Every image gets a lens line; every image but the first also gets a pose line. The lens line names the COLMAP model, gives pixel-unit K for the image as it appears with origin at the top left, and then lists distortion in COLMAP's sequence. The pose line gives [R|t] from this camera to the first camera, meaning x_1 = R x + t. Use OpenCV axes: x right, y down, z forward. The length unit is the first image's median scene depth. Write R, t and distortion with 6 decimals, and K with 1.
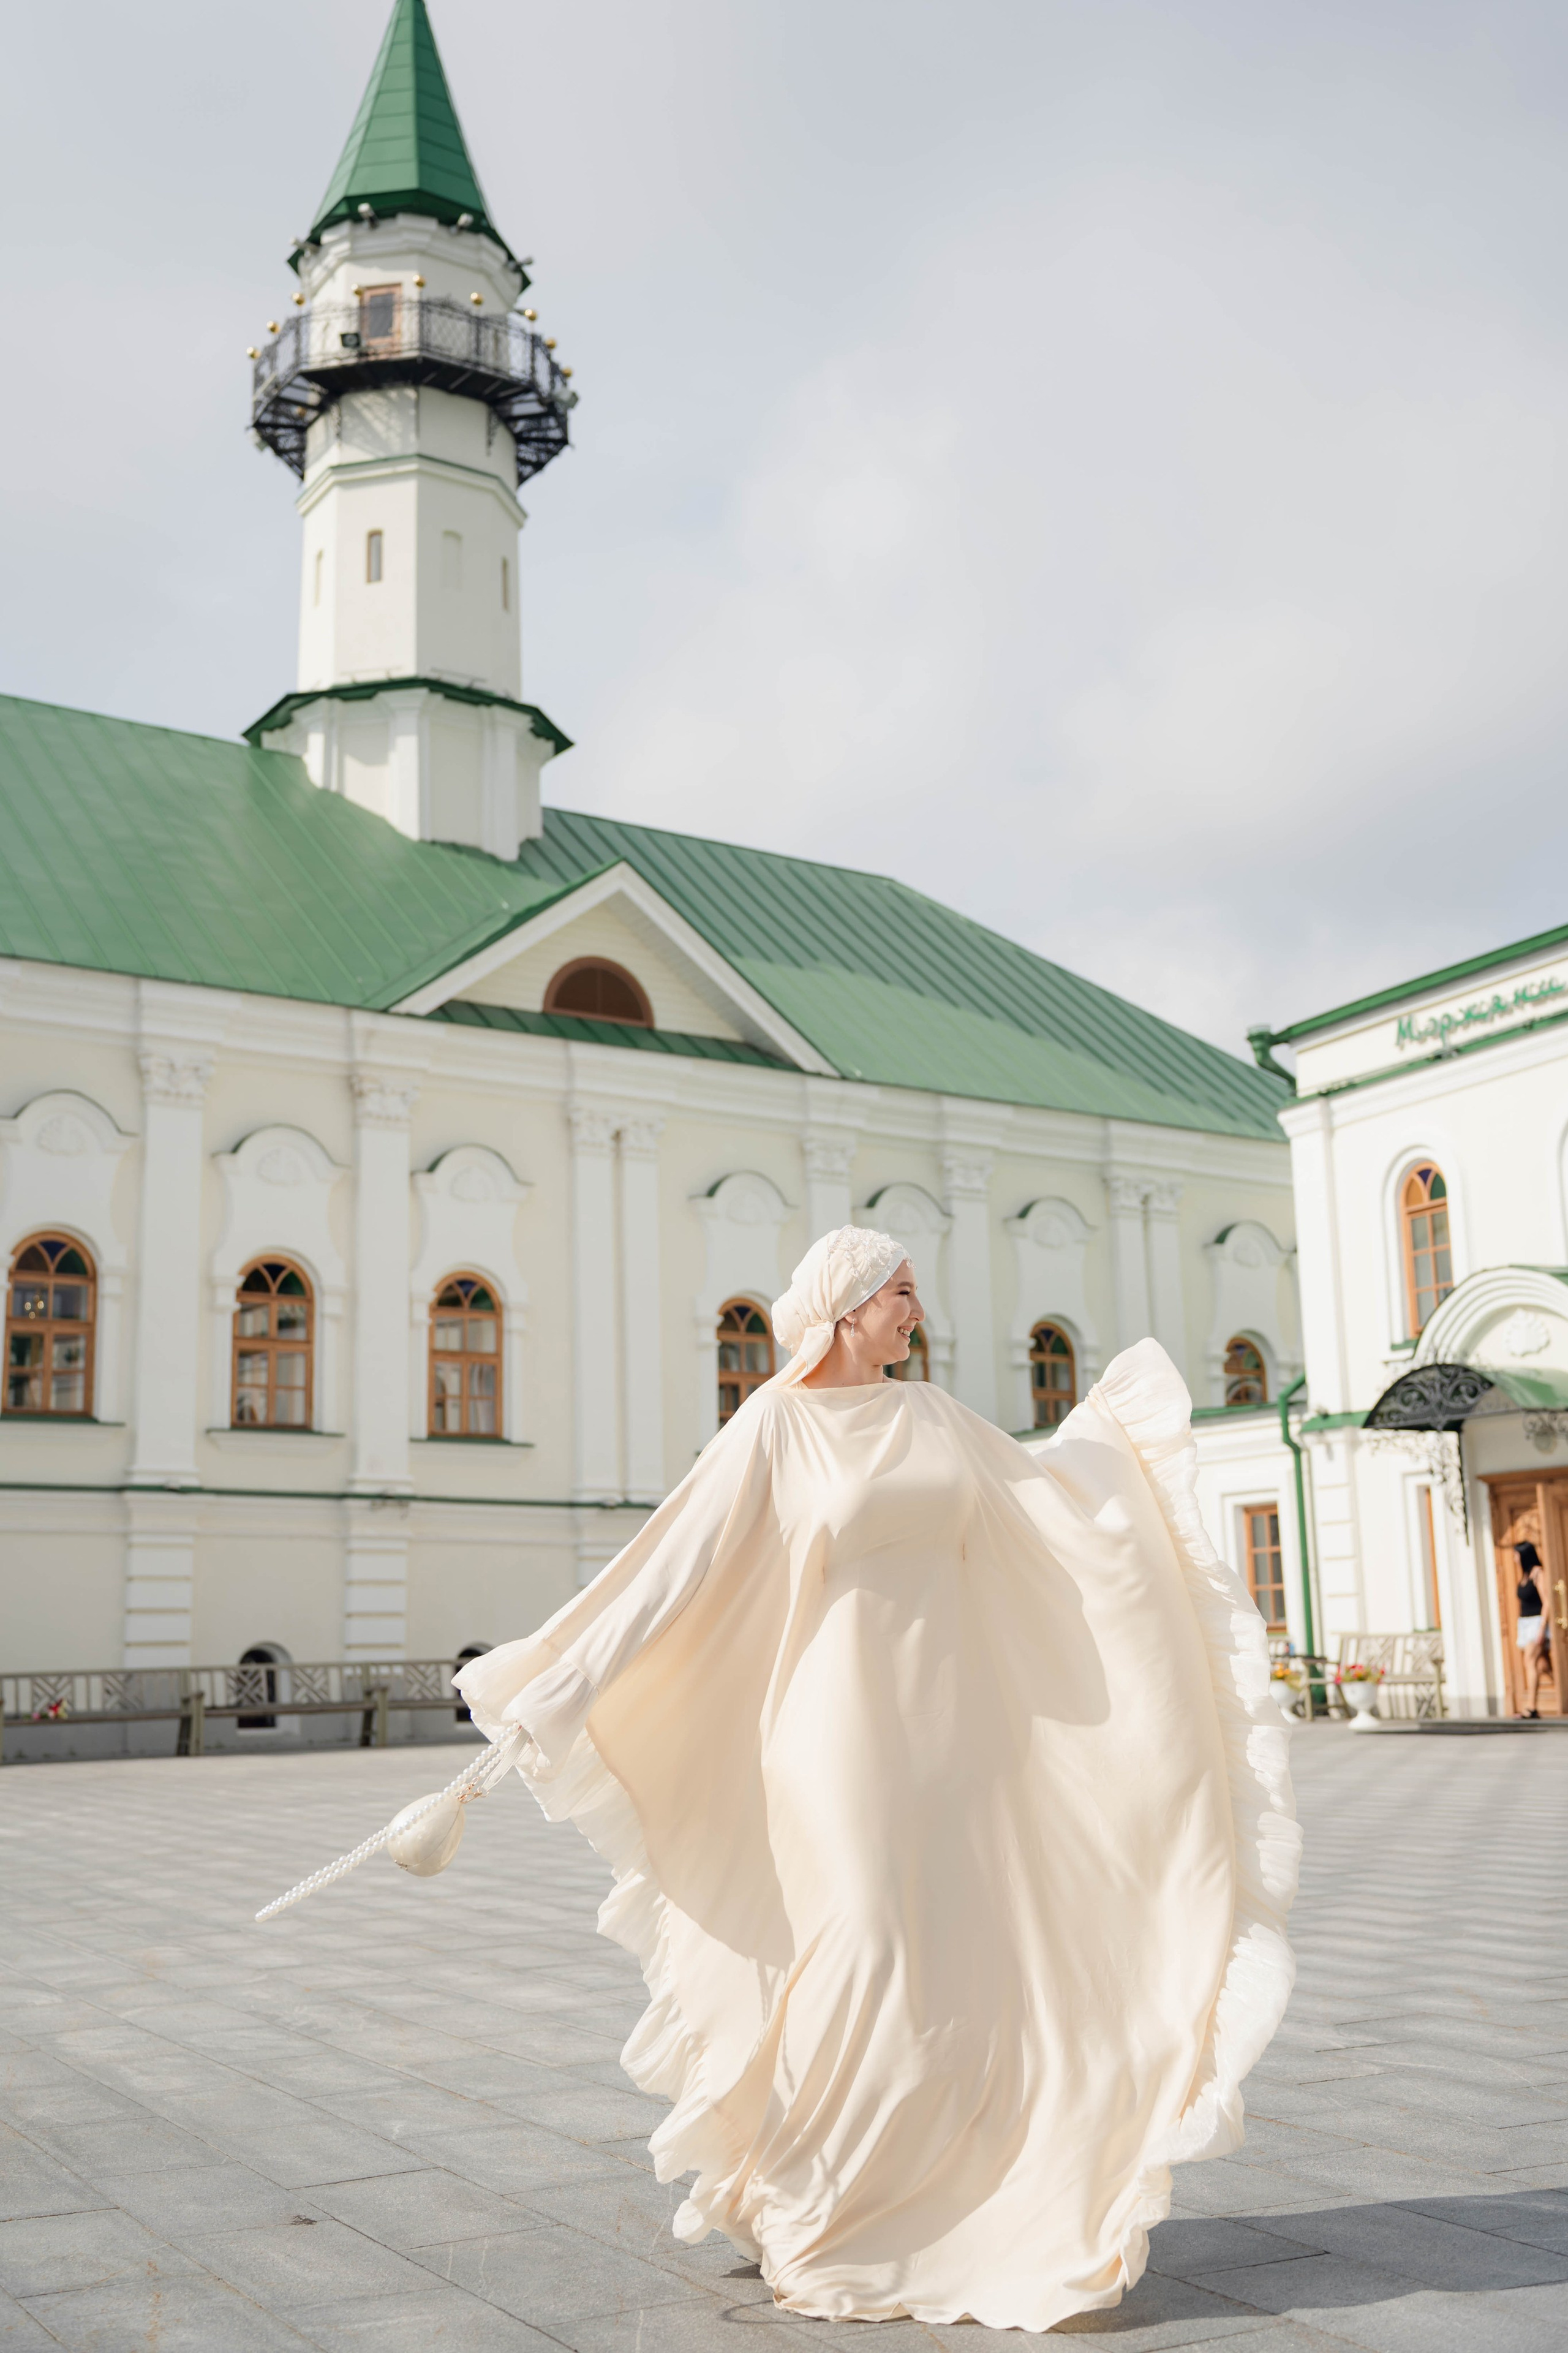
lens RADIAL K [[2594.0, 0, 785.4], [0, 2594.0, 1125.2], [0, 0, 1]] dist [0.048905, 0.000000]
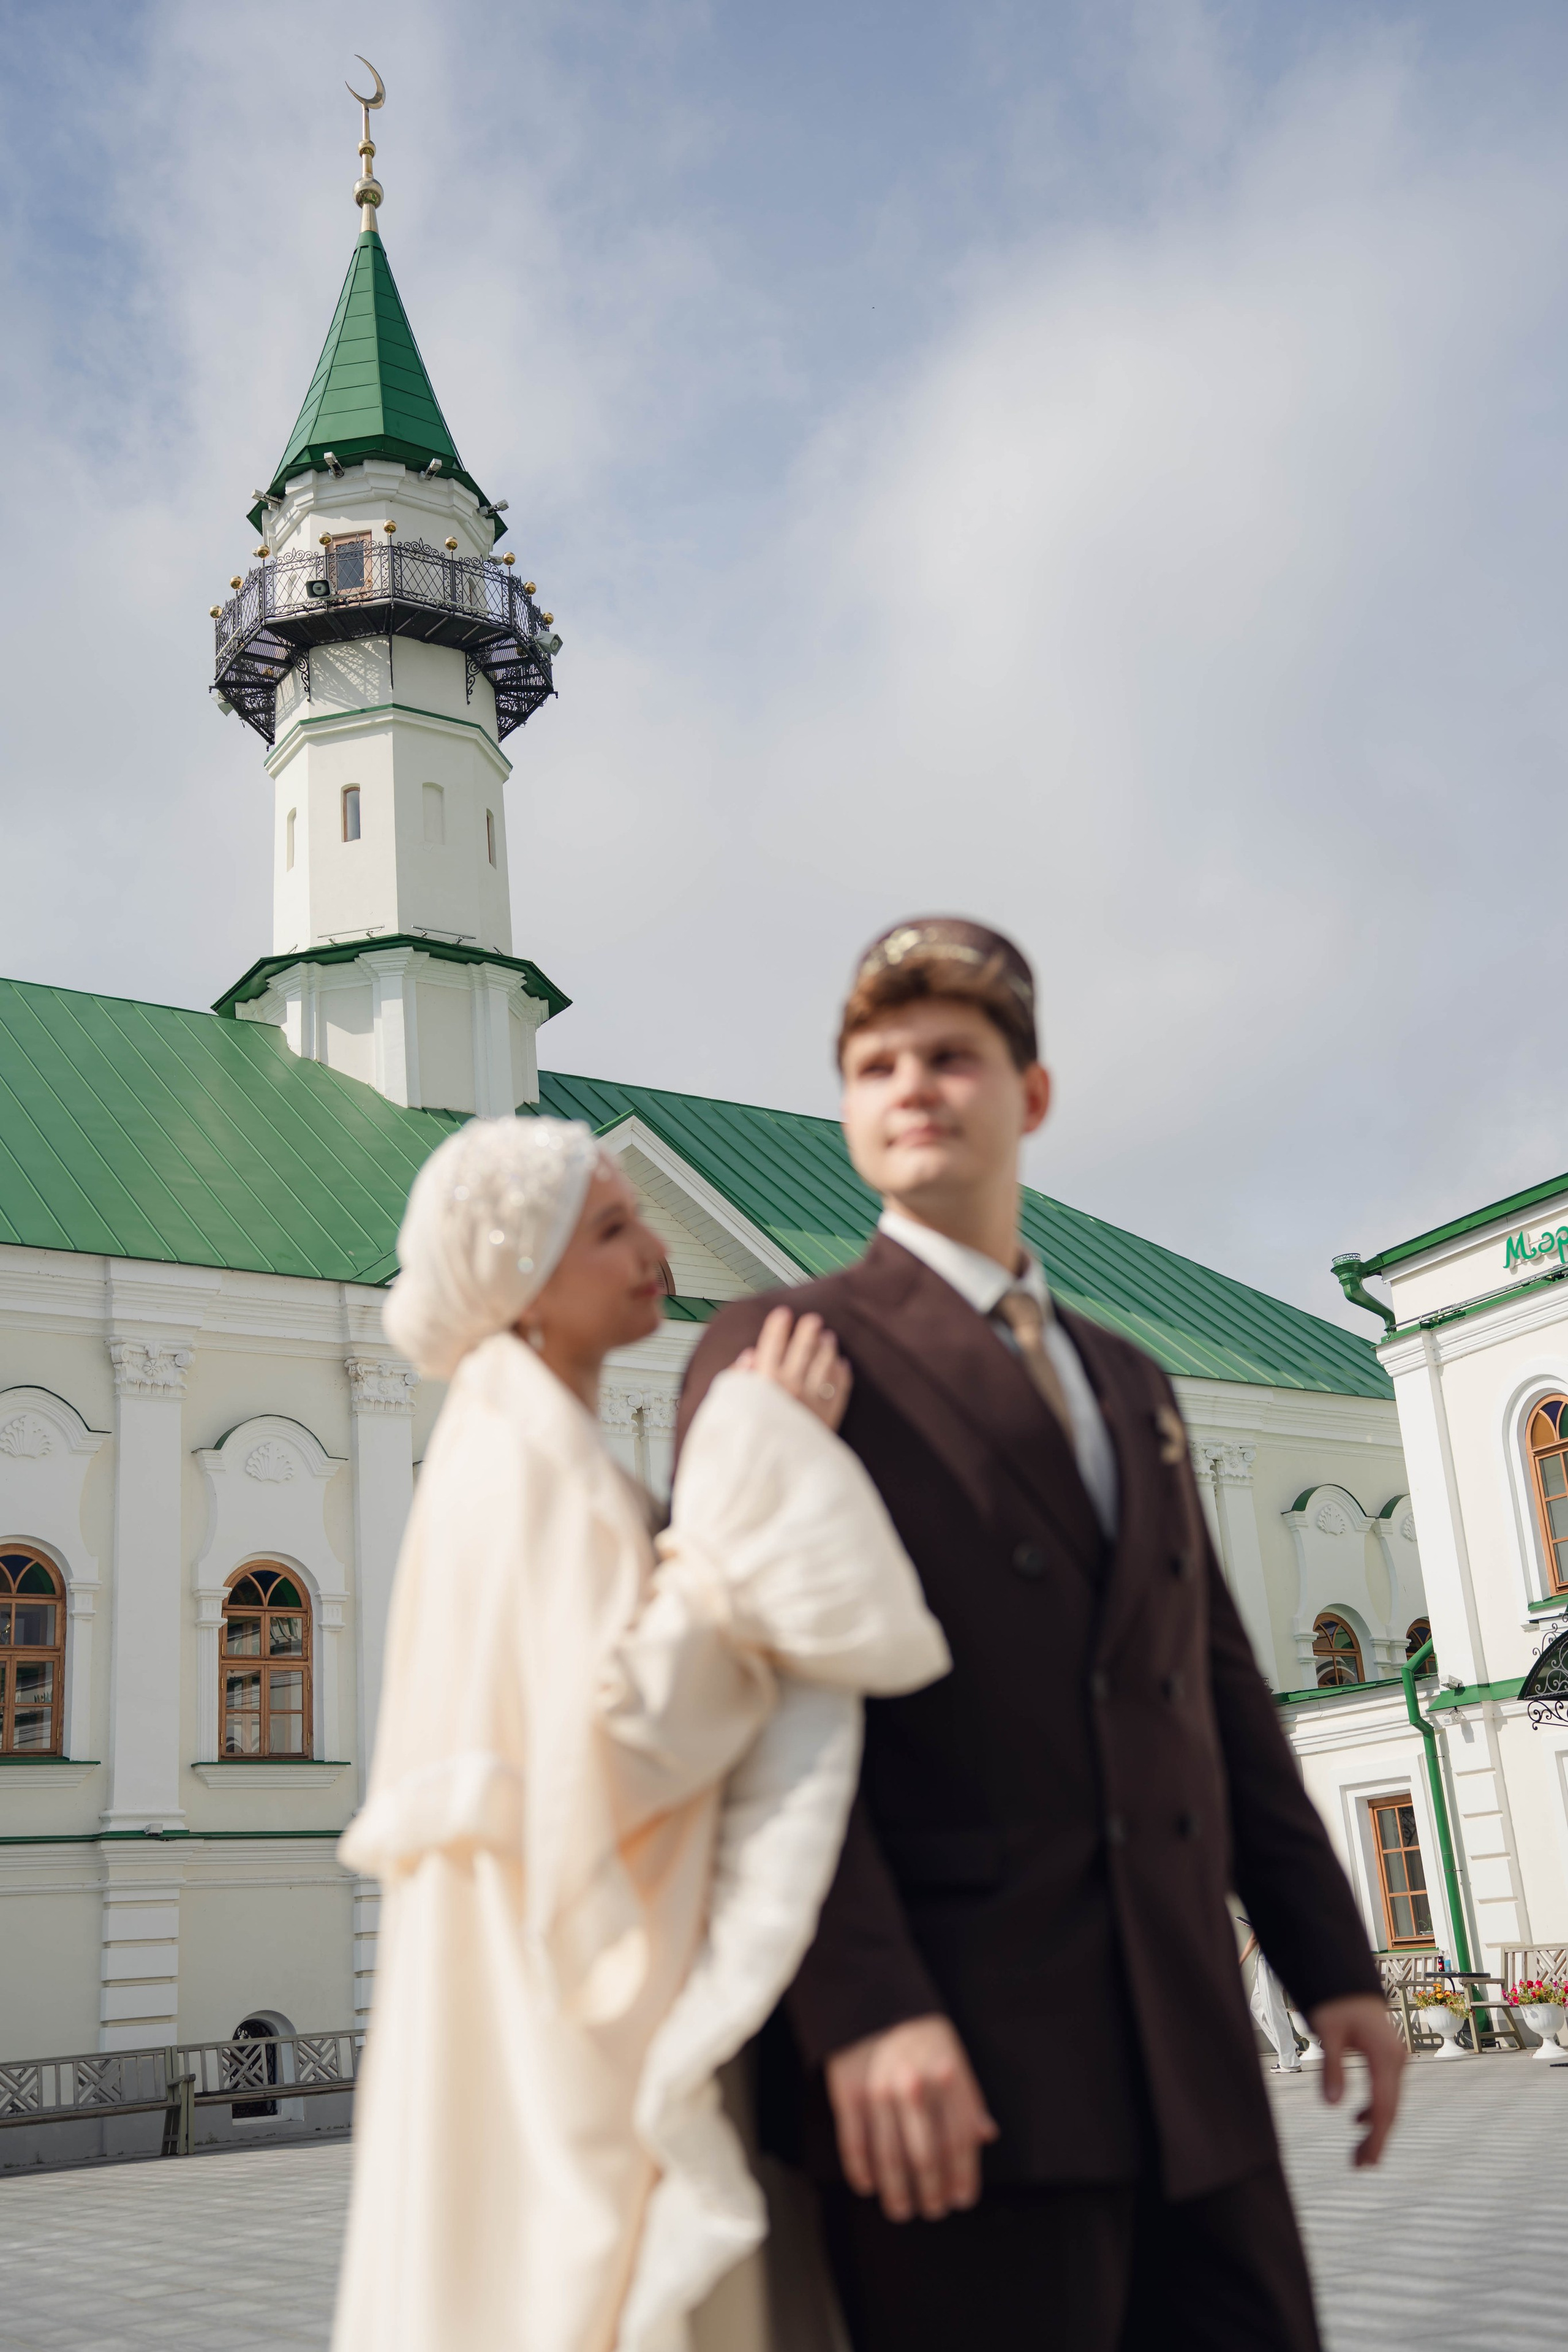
lens RADIAL K [[2660.1, 0, 775.5], [0, 2660.1, 1158.6], [0, 0, 1]] dist [0.122856, 0.000000]
pose [[0.998982, -0.044783, 0.005423, -0.016019], [0.045105, 0.993508, -0.104435, 0.013367], [-0.000711, 0.104573, 0.994517, 0.054748]]
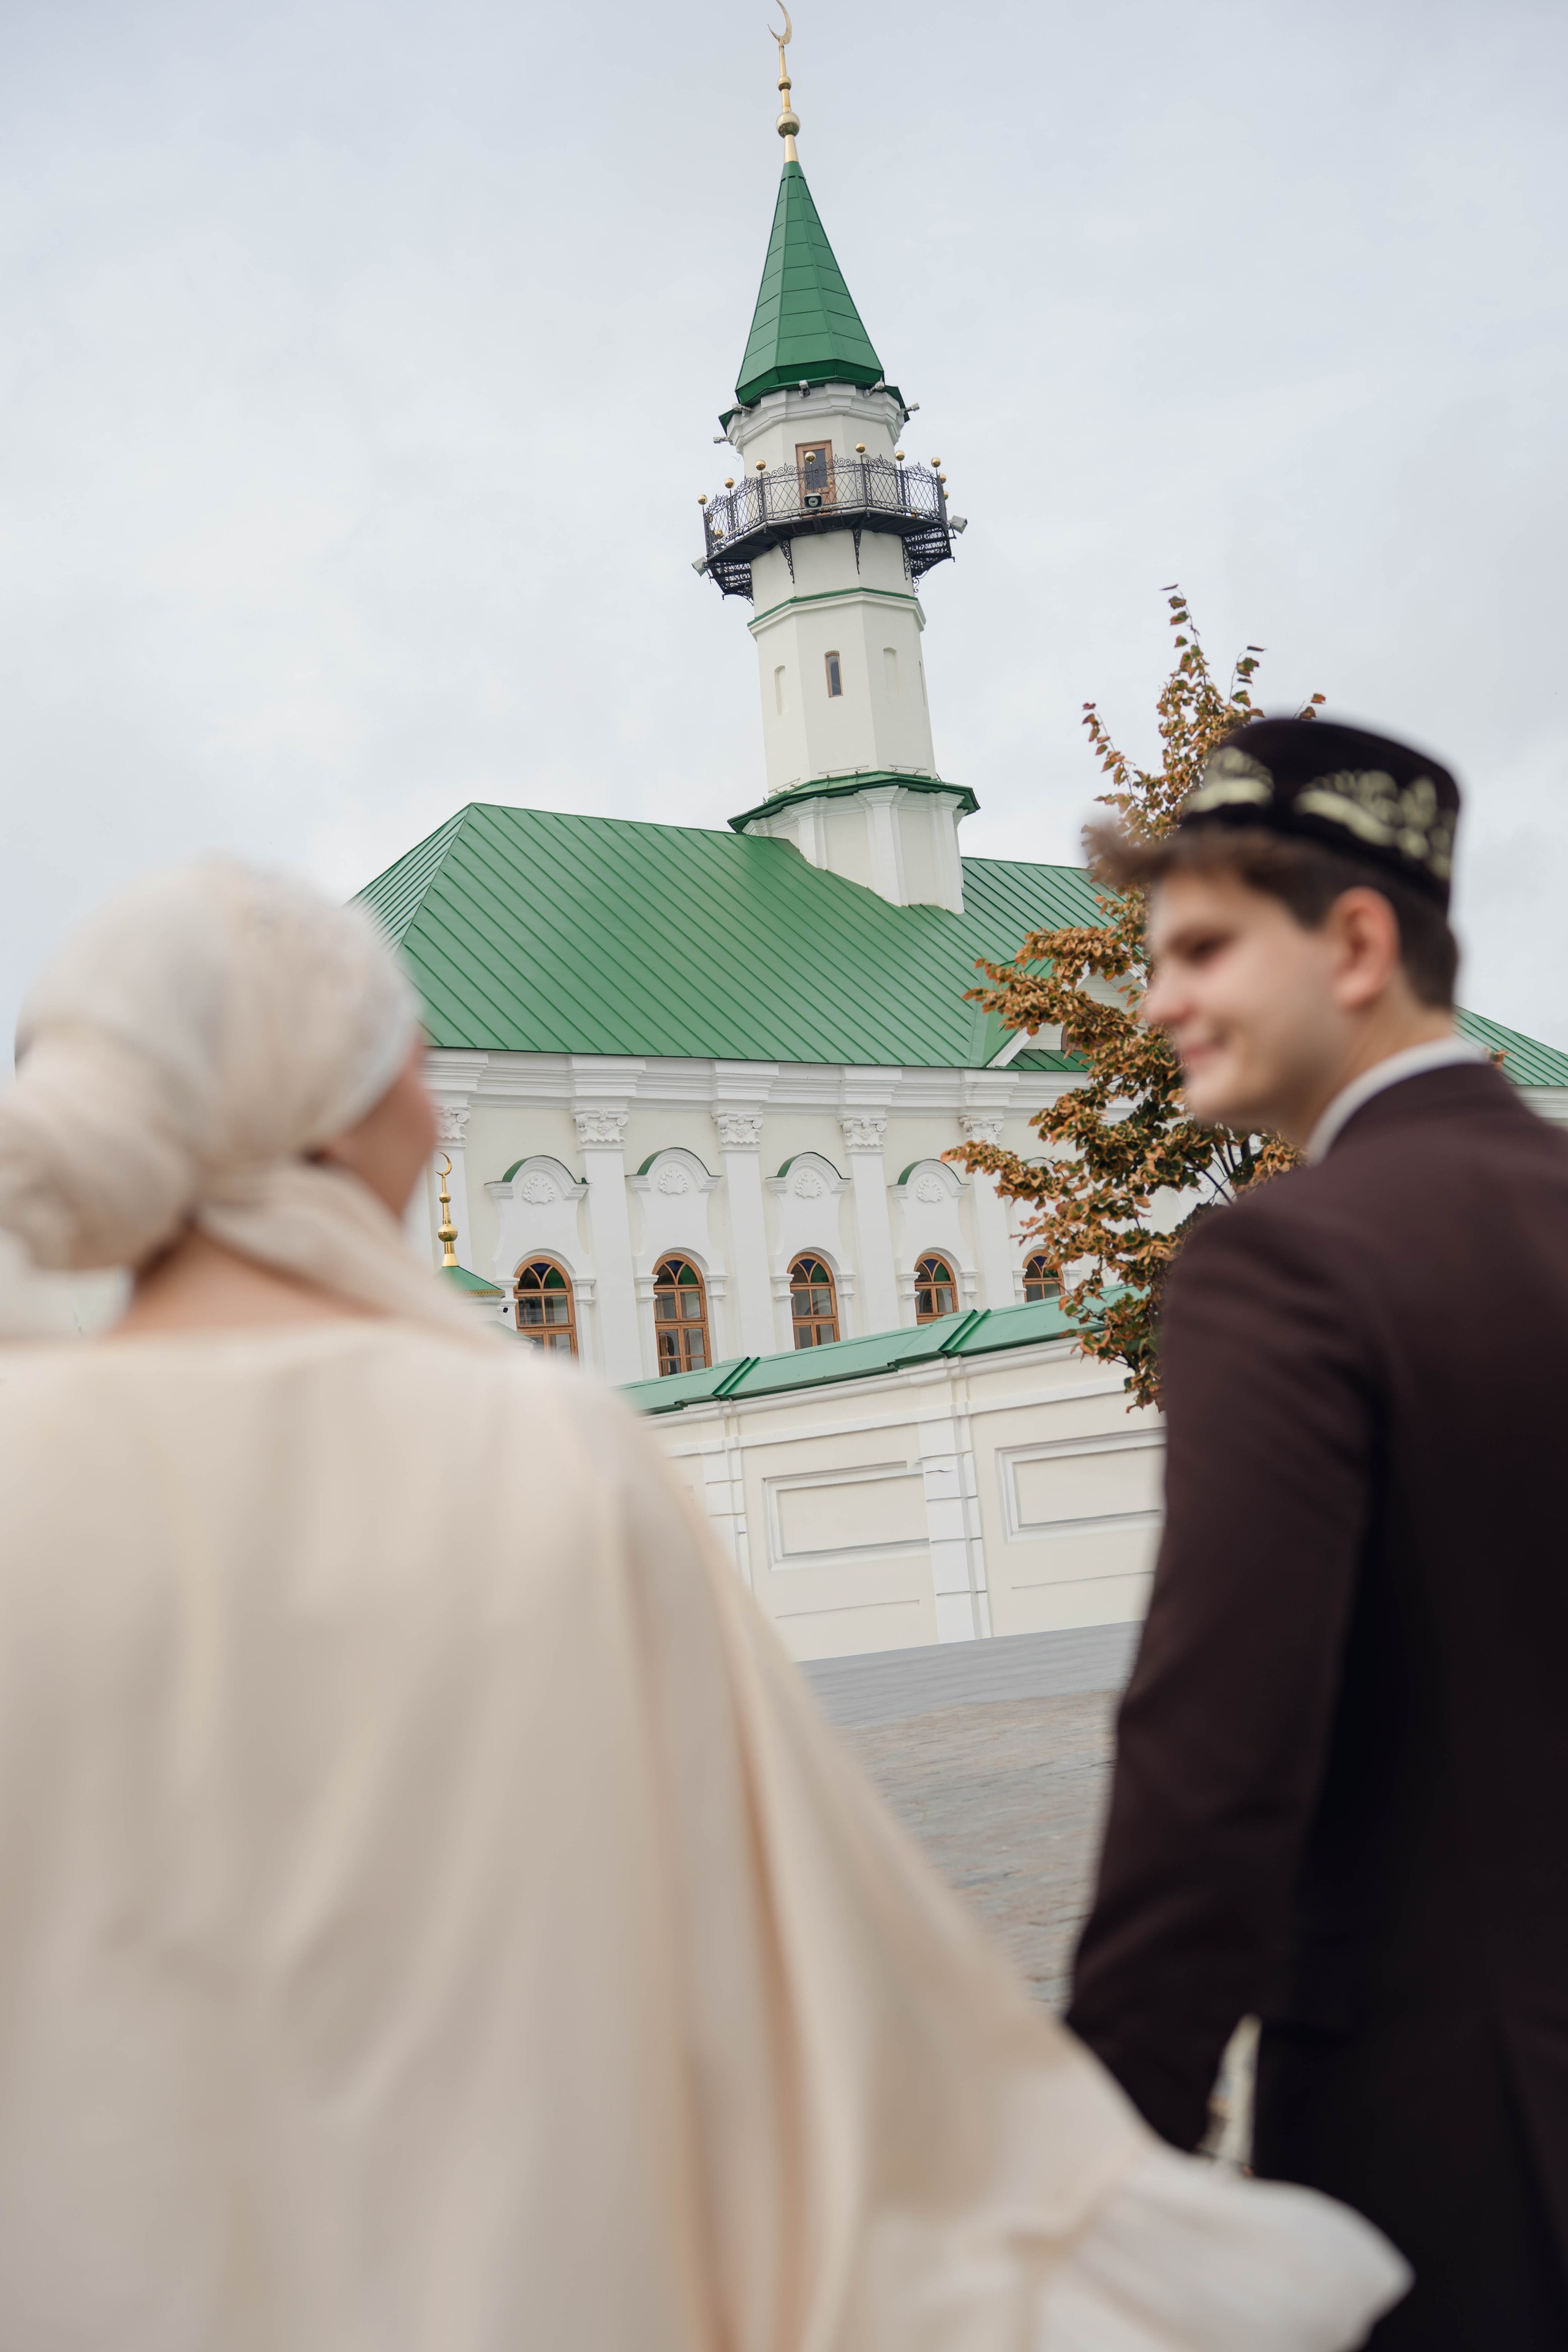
lens RADIAL K [[2796.9, 0, 745.2], [0, 2796.9, 1205.4], [0, 0, 1]] dist [0.129066, 0.000000]
pose [[0.994908, -0.063386, 0.078360, -0.328781], [0.055119, 0.993100, 0.103508, -0.108608], [-0.084380, -0.098662, 0.991537, -0.372059]]
